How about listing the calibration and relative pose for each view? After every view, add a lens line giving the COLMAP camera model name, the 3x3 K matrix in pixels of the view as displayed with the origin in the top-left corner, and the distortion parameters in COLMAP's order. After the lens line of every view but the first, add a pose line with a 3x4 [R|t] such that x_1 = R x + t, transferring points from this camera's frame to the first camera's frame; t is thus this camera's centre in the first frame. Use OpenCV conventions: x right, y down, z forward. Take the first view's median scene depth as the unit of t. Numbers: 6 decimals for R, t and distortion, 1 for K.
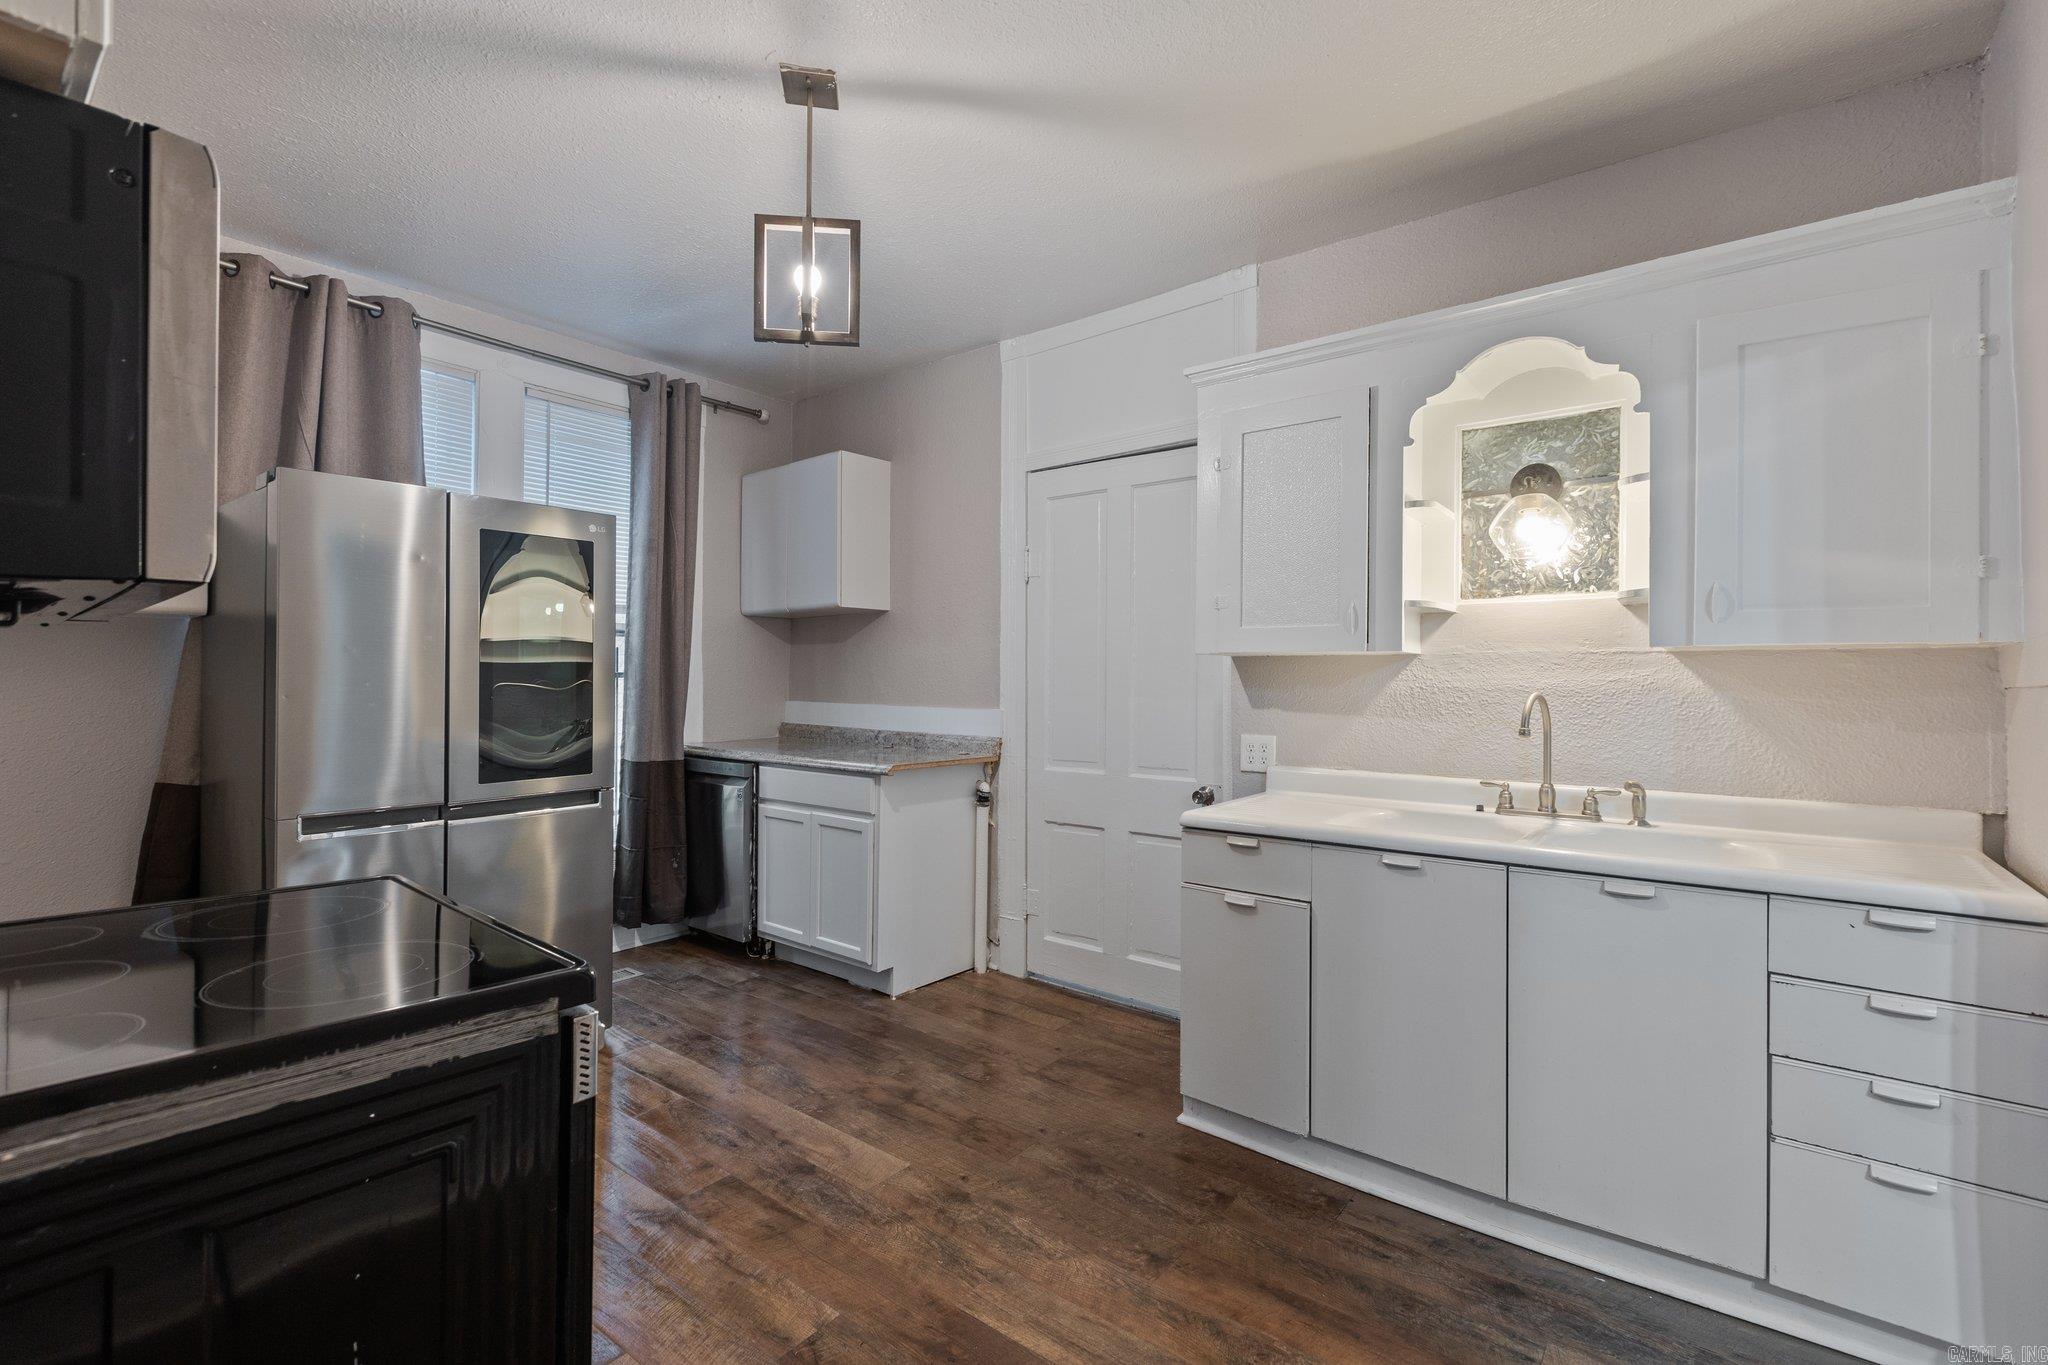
lens RADIAL K [[917.6, 0, 1027.2], [0, 917.6, 685.0], [0, 0, 1]] dist [0.002955, -0.000899]
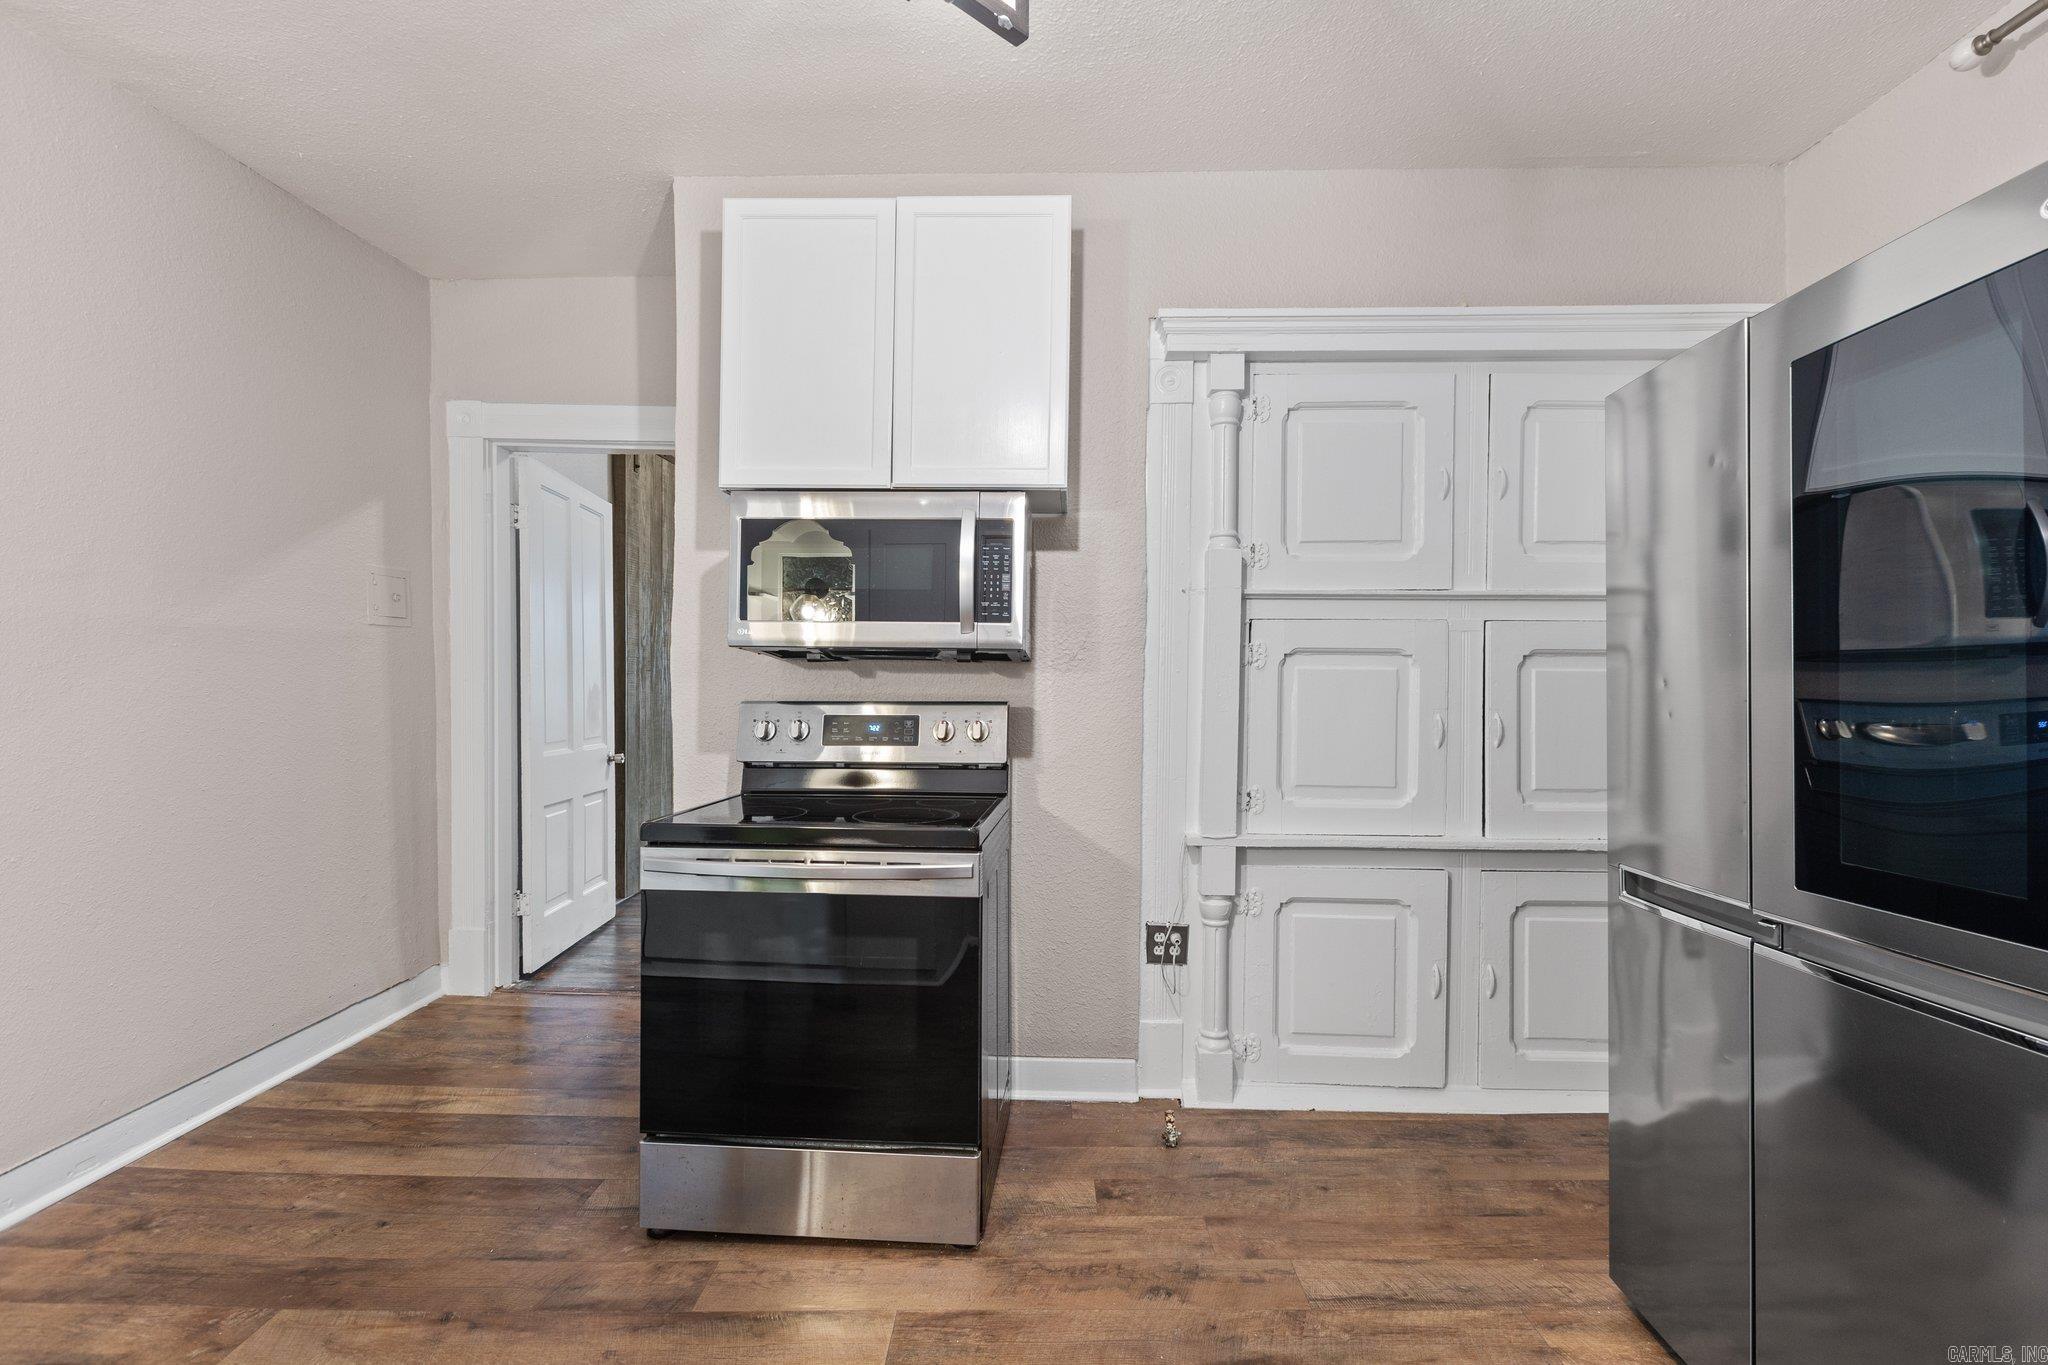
lens RADIAL K [[917.6, 0, 1028.8], [0, 917.6, 679.3], [0, 0, 1]] dist [0.002955, -0.000899]
pose [[-0.801175, -0.009575, -0.598354, 0.018586], [-0.008111, 0.999954, -0.005142, -0.000621], [0.598376, 0.000734, -0.801215, 0.910309]]
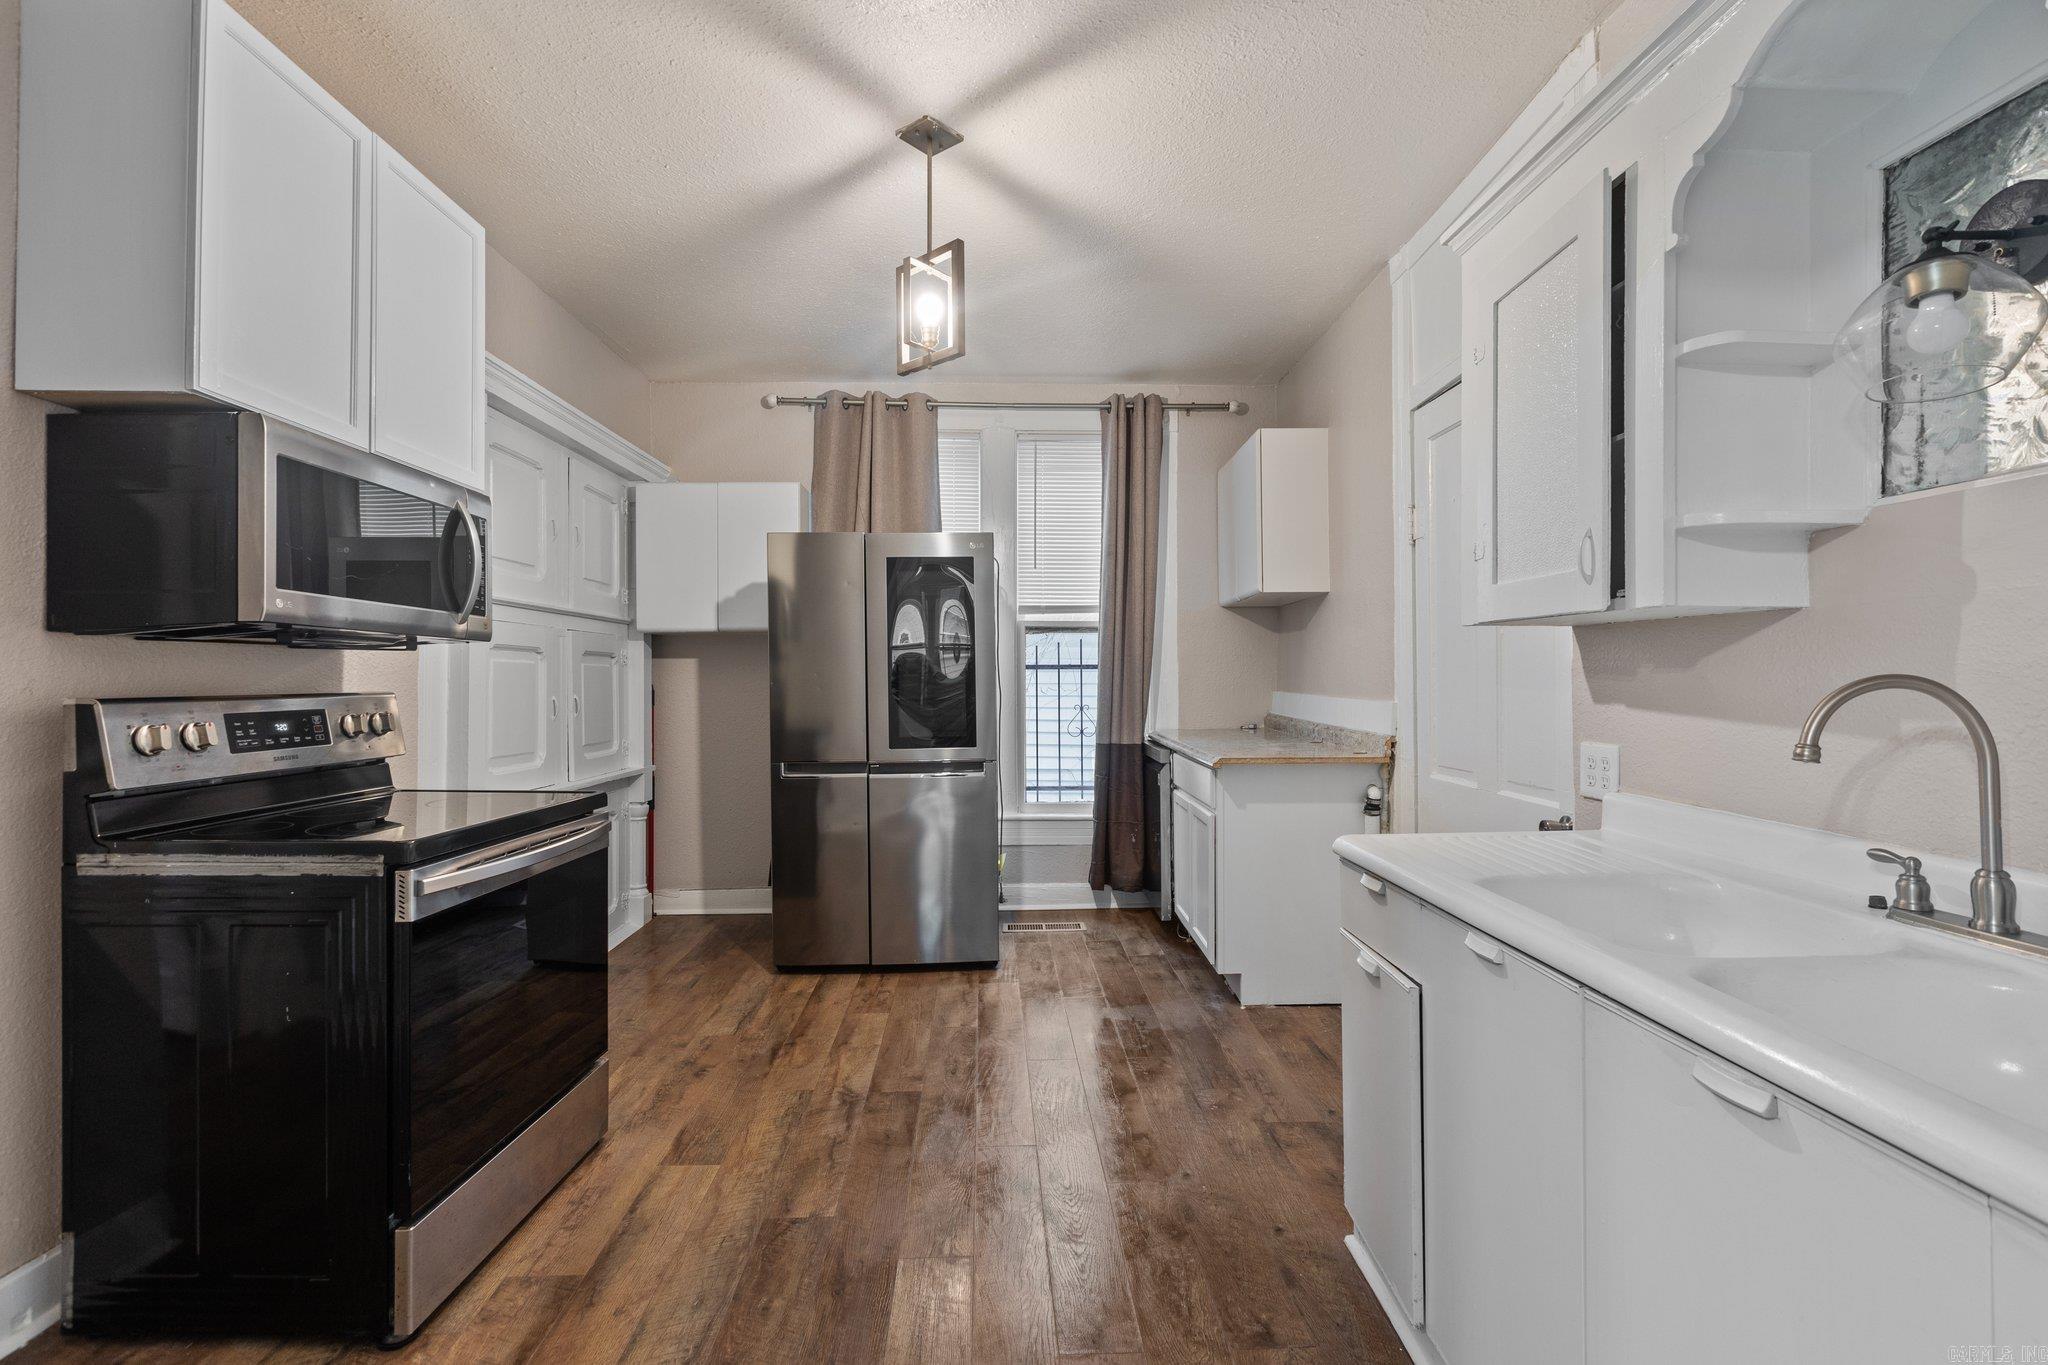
lens RADIAL K [[917.6, 0, 1031.6], [0, 917.6, 682.8], [0, 0, 1]] dist [0.002955, -0.000899]
pose [[0.644858, 0.000124, -0.764303, 0.438213], [0.002891, 0.999992, 0.002601, 0.006992], [0.764297, -0.003887, 0.644852, 0.235281]]
